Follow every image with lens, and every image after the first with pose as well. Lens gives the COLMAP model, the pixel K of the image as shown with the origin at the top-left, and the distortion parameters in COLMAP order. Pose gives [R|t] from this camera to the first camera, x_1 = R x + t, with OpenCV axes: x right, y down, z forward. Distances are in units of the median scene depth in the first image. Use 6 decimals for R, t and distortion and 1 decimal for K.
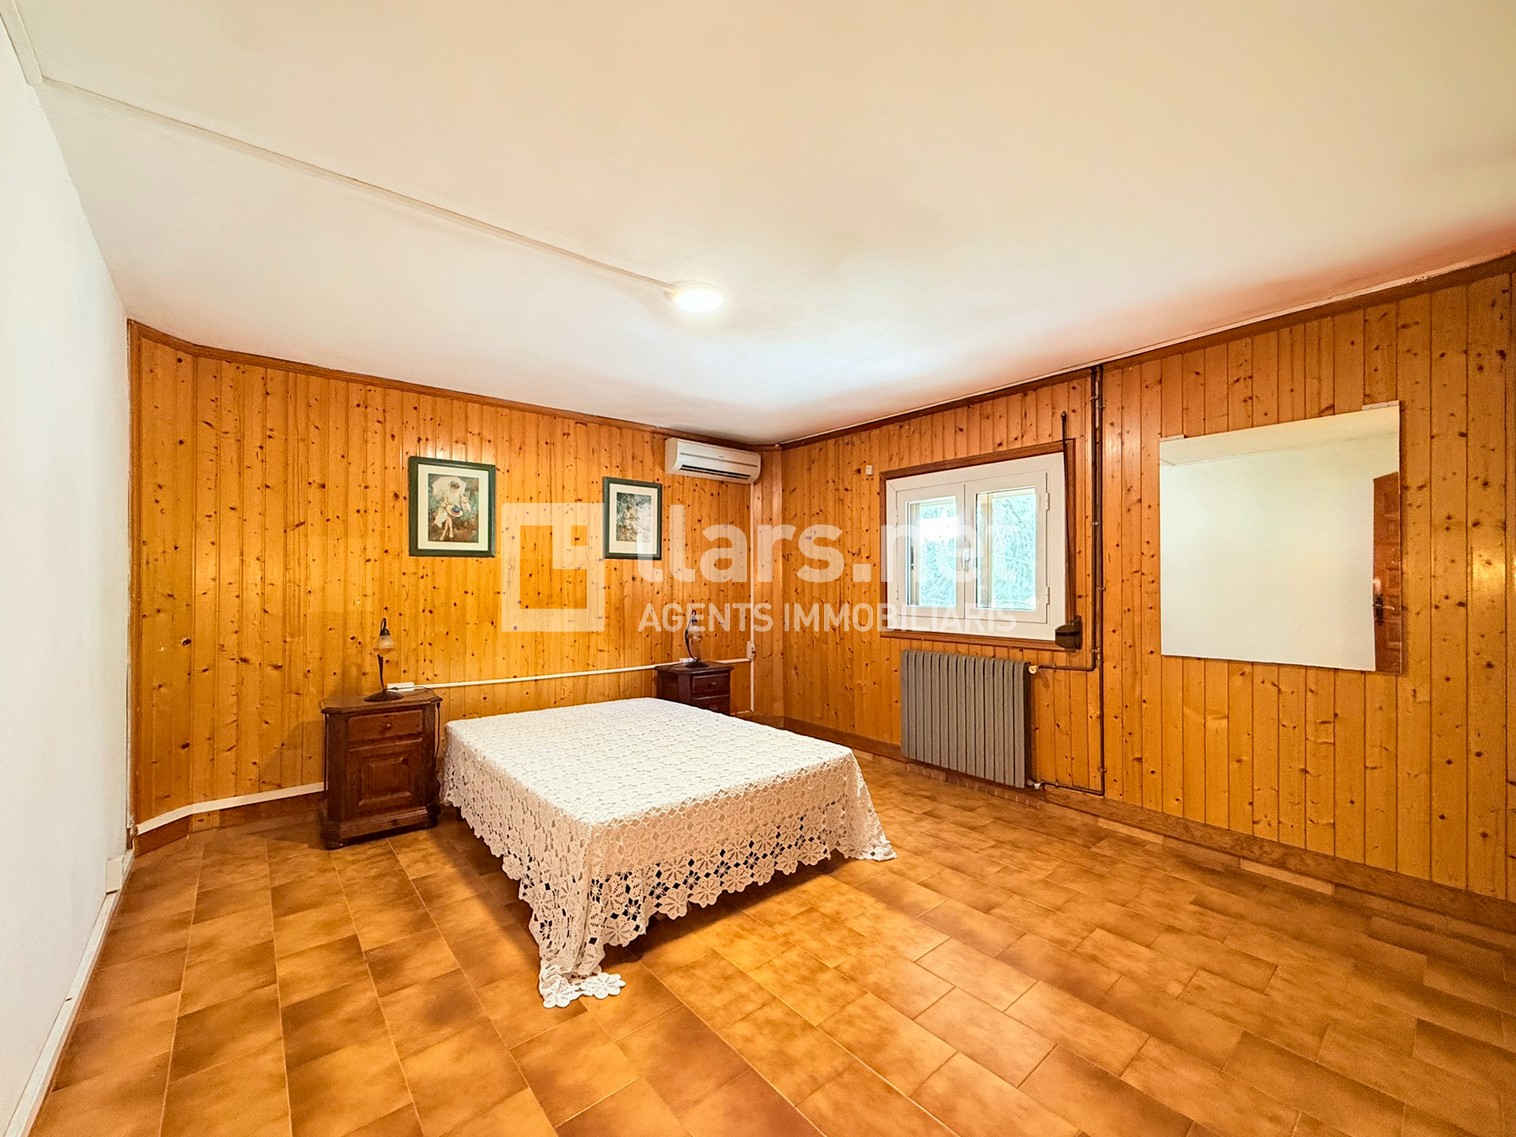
lens RADIAL K [[605.3, 0, 751.3], [0, 605.3, 579.9], [0, 0, 1]] dist [0.000987, 0.000113]
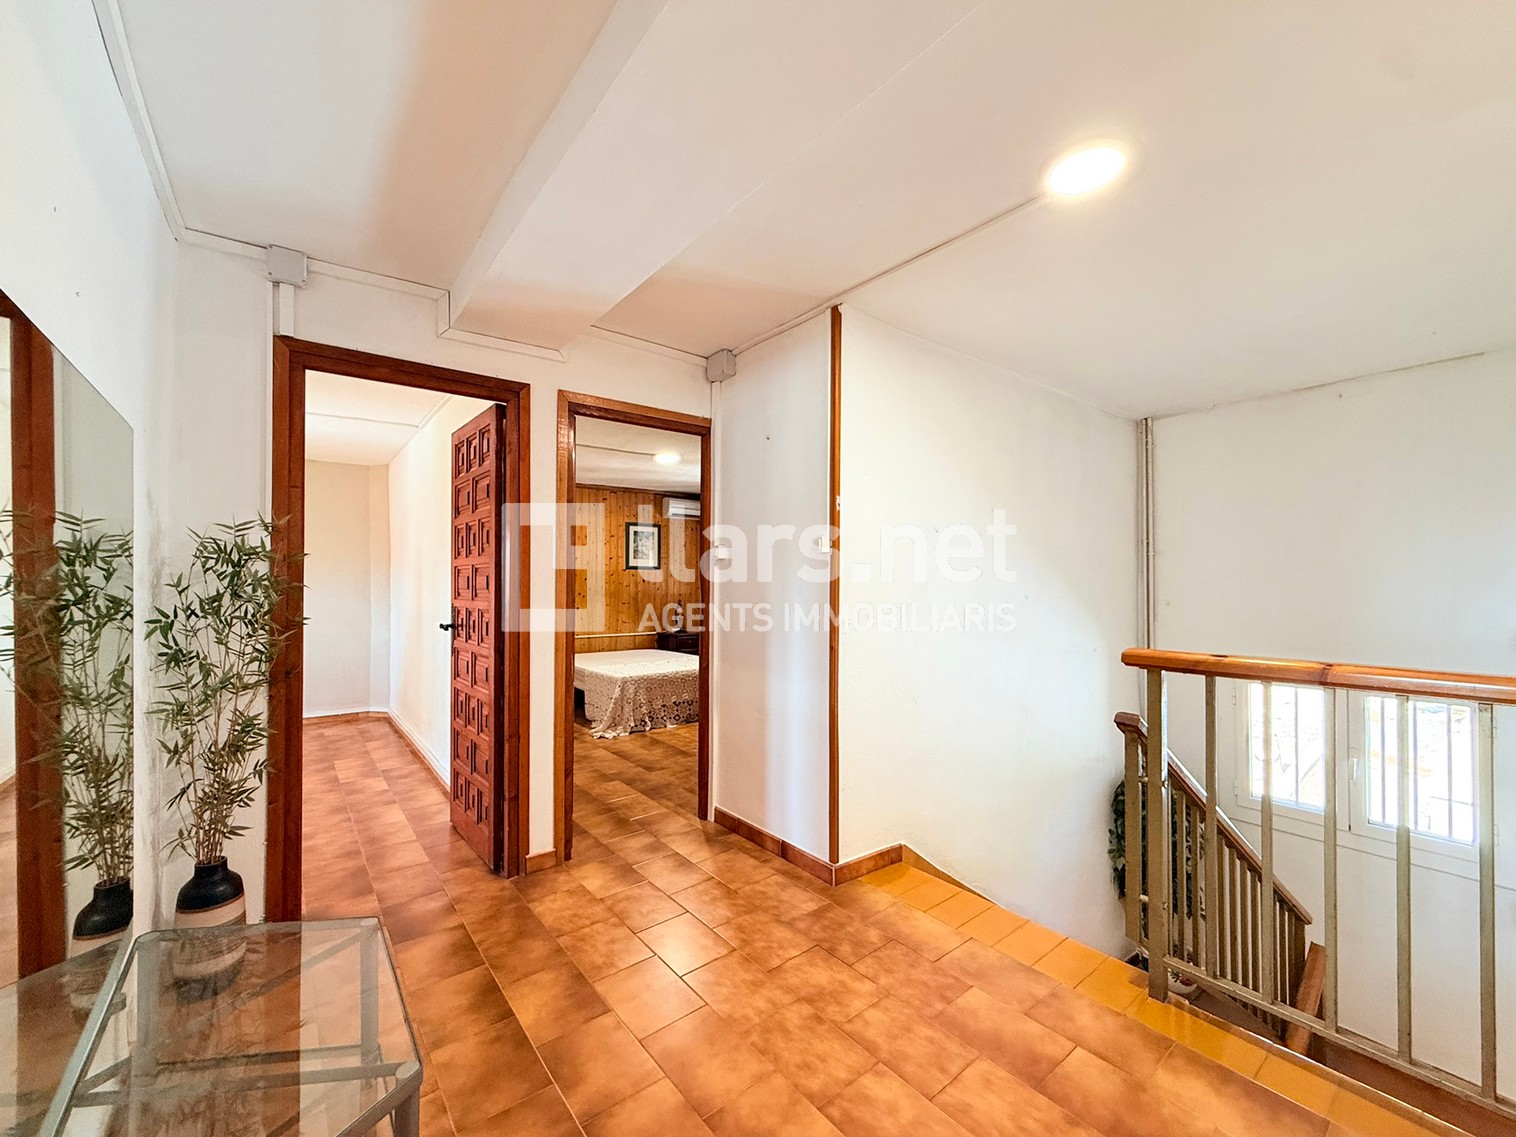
lens RADIAL K [[605.3, 0, 751.3], [0, 605.3, 579.9], [0, 0, 1]] dist [0.000987, 0.000113]
pose [[0.999194, -0.005347, -0.039794, 0.236082], [0.005316, 0.999985, -0.000891, -0.000873], [0.039798, 0.000679, 0.999207, -0.922386]]
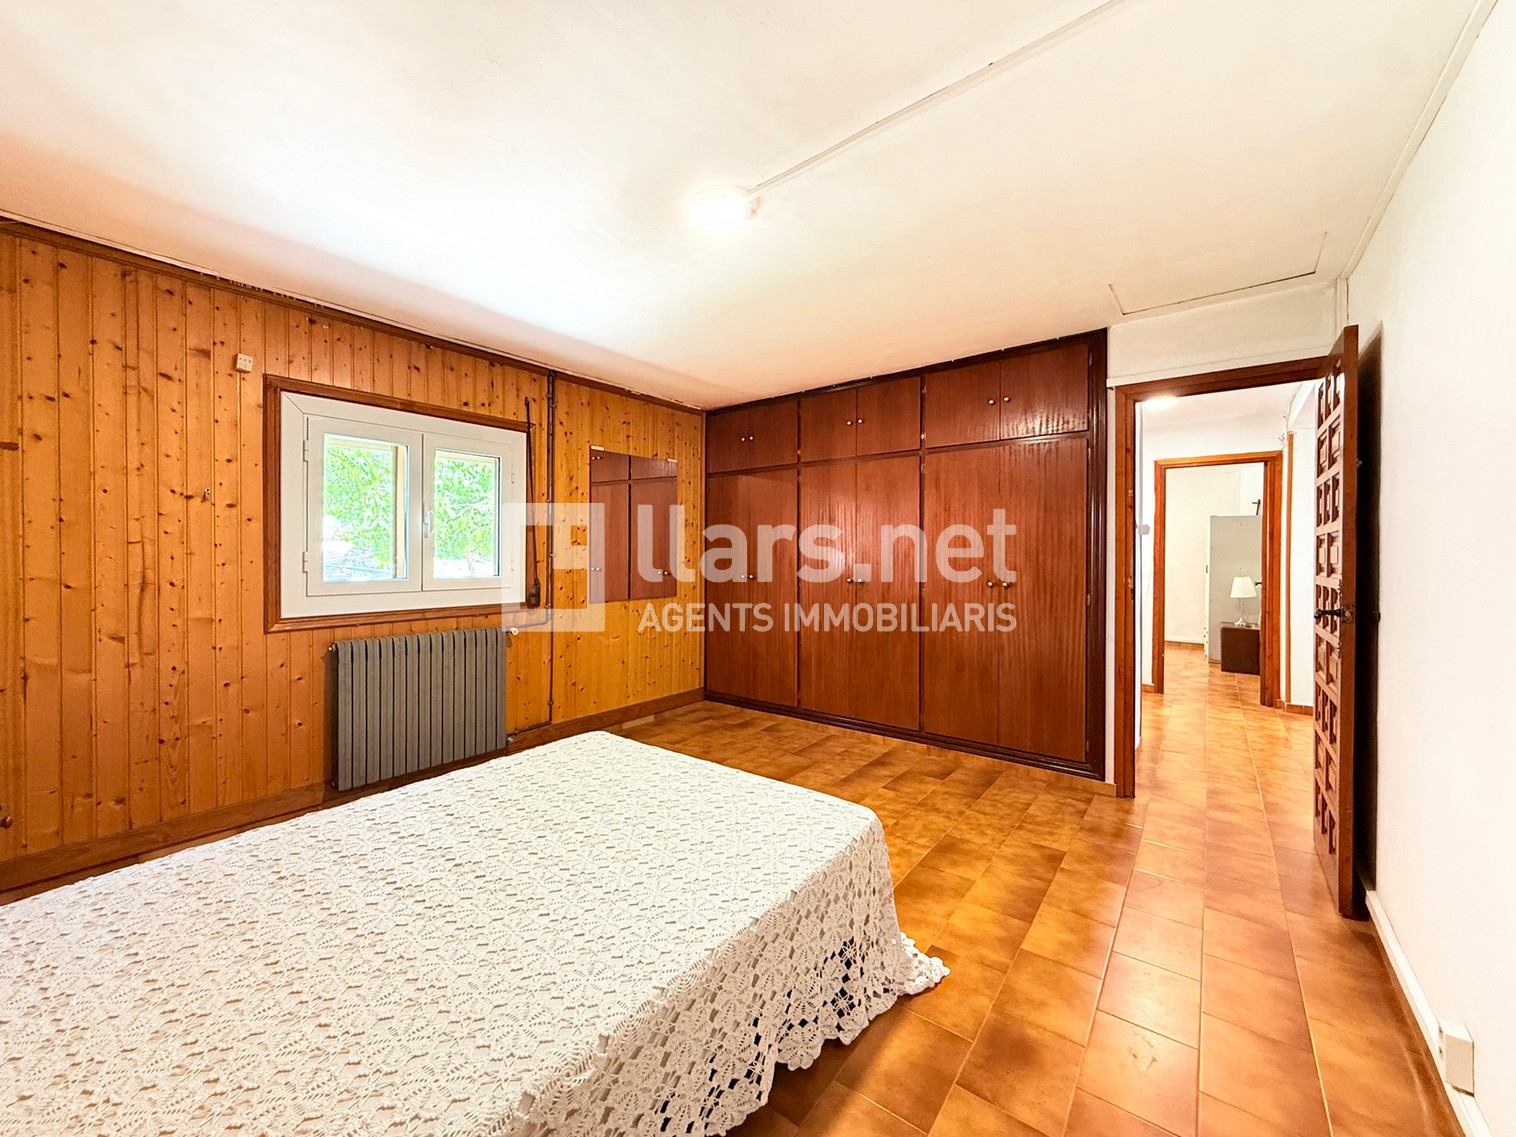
lens RADIAL K [[596.0, 0, 756.0], [0, 596.0, 561.5], [0, 0, 1]] dist [-0.000561, -0.000039]
pose [[-0.210627, -0.017567, 0.977409, -0.669192], [-0.011465, 0.999814, 0.015499, 0.003968], [-0.977499, -0.007942, -0.210789, 0.831552]]
